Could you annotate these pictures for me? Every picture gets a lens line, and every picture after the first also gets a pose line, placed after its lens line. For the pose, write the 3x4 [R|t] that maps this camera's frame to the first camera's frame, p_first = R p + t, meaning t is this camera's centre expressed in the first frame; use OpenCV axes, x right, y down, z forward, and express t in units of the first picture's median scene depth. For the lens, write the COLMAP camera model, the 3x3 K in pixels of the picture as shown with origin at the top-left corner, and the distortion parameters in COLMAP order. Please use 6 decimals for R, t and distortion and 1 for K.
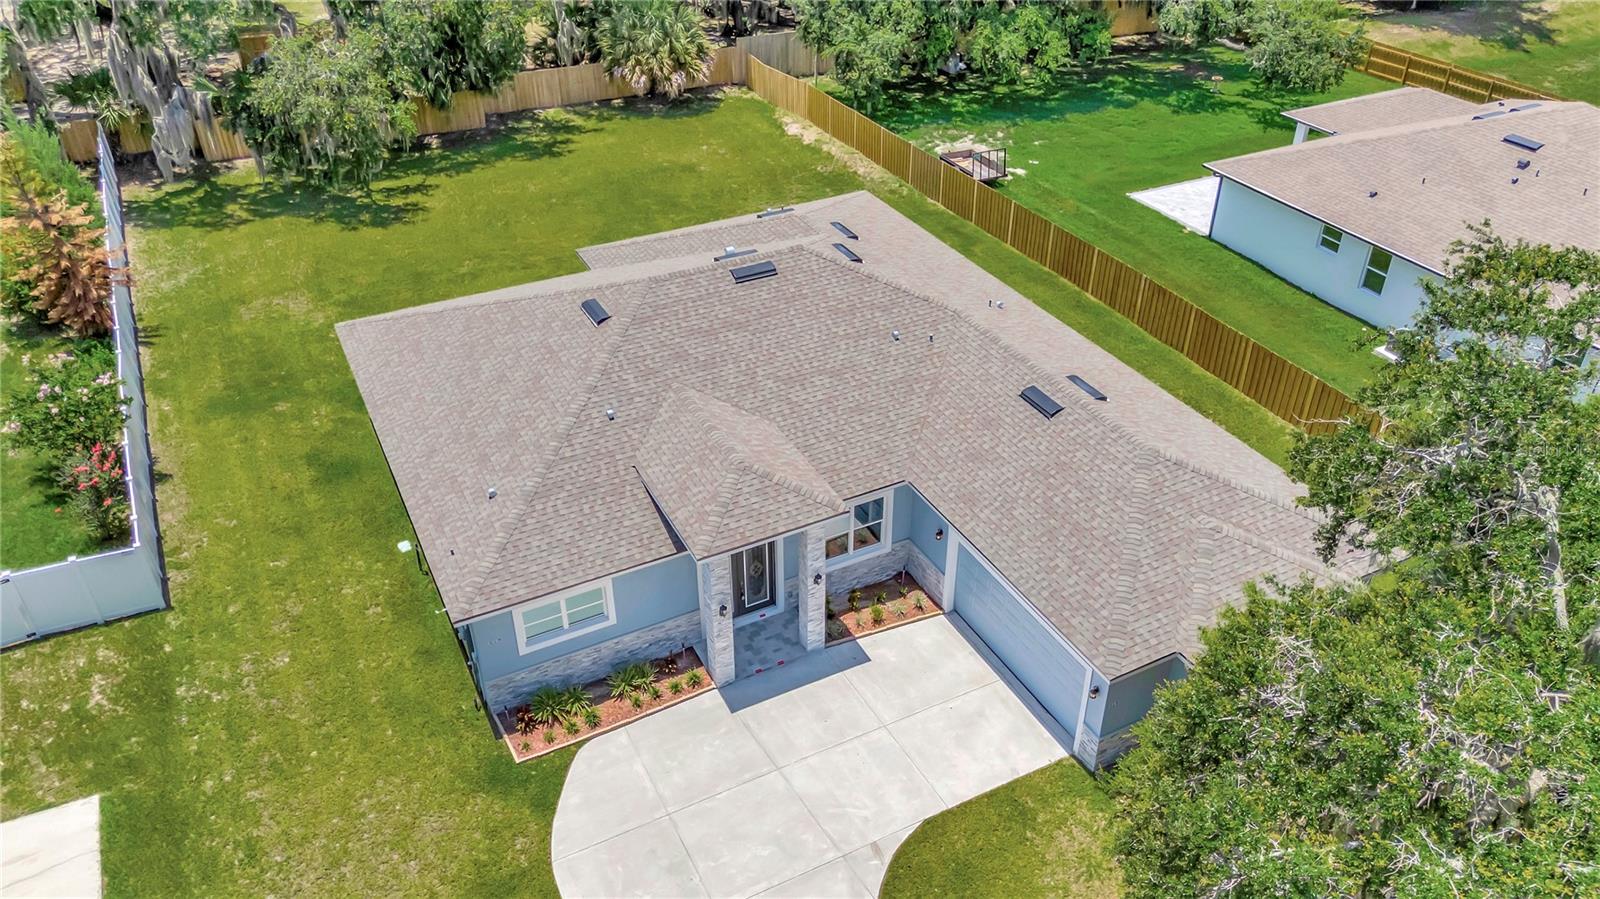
lens RADIAL K [[1197.7, 0, 823.0], [0, 1197.7, 409.1], [0, 0, 1]] dist [-0.014687, 0.000276]
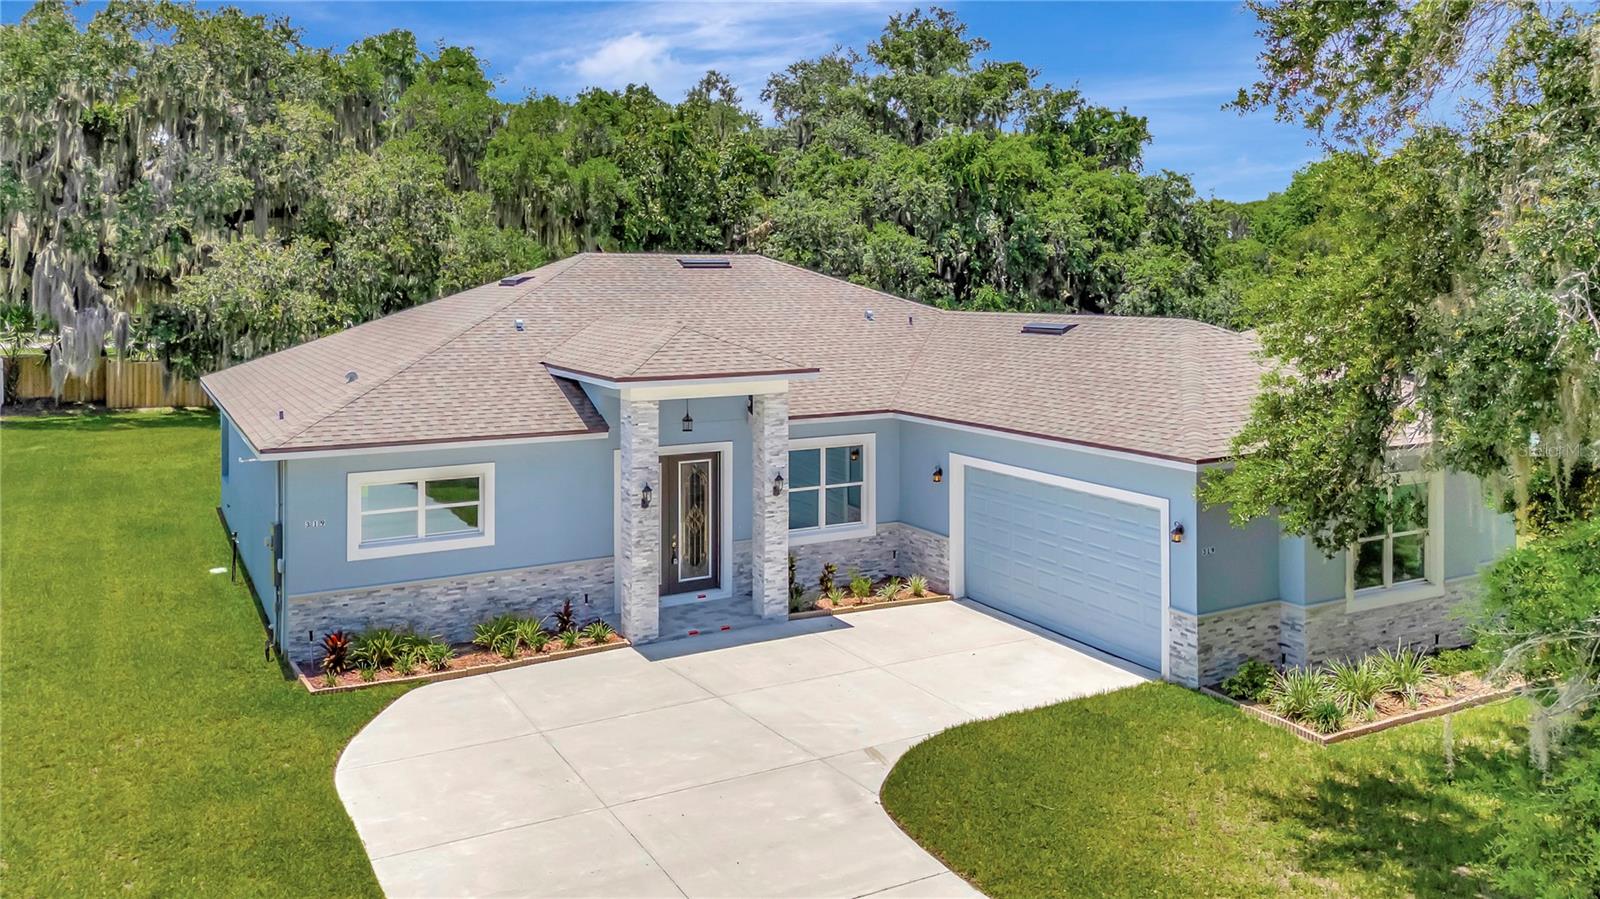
lens RADIAL K [[1197.7, 0, 839.4], [0, 1197.7, 301.0], [0, 0, 1]] dist [-0.014687, 0.000276]
pose [[0.998849, -0.004110, 0.047780, -0.001370], [0.029179, 0.842768, -0.537485, 0.428501], [-0.038058, 0.538261, 0.841918, 0.306896]]
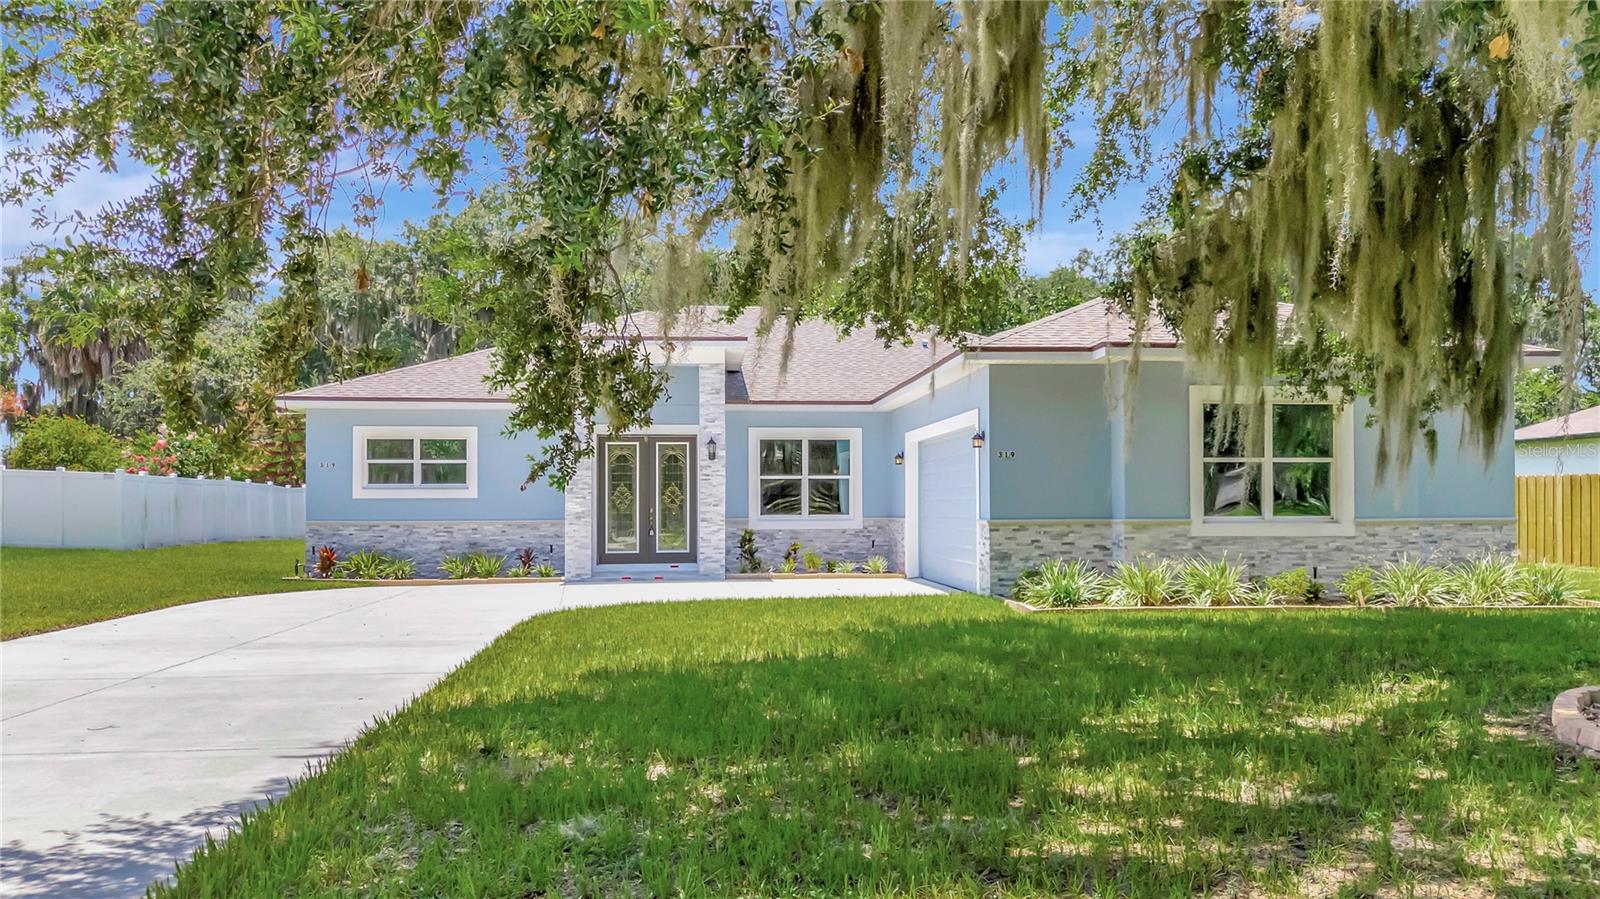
lens RADIAL K [[1197.7, 0, 816.5], [0, 1197.7, 450.0], [0, 0, 1]] dist [-0.014687, 0.000276]
pose [[0.938956, -0.024668, -0.343152, 0.317826], [-0.181800, 0.811215, -0.555768, 0.547338], [0.292080, 0.584227, 0.757211, 0.410972]]
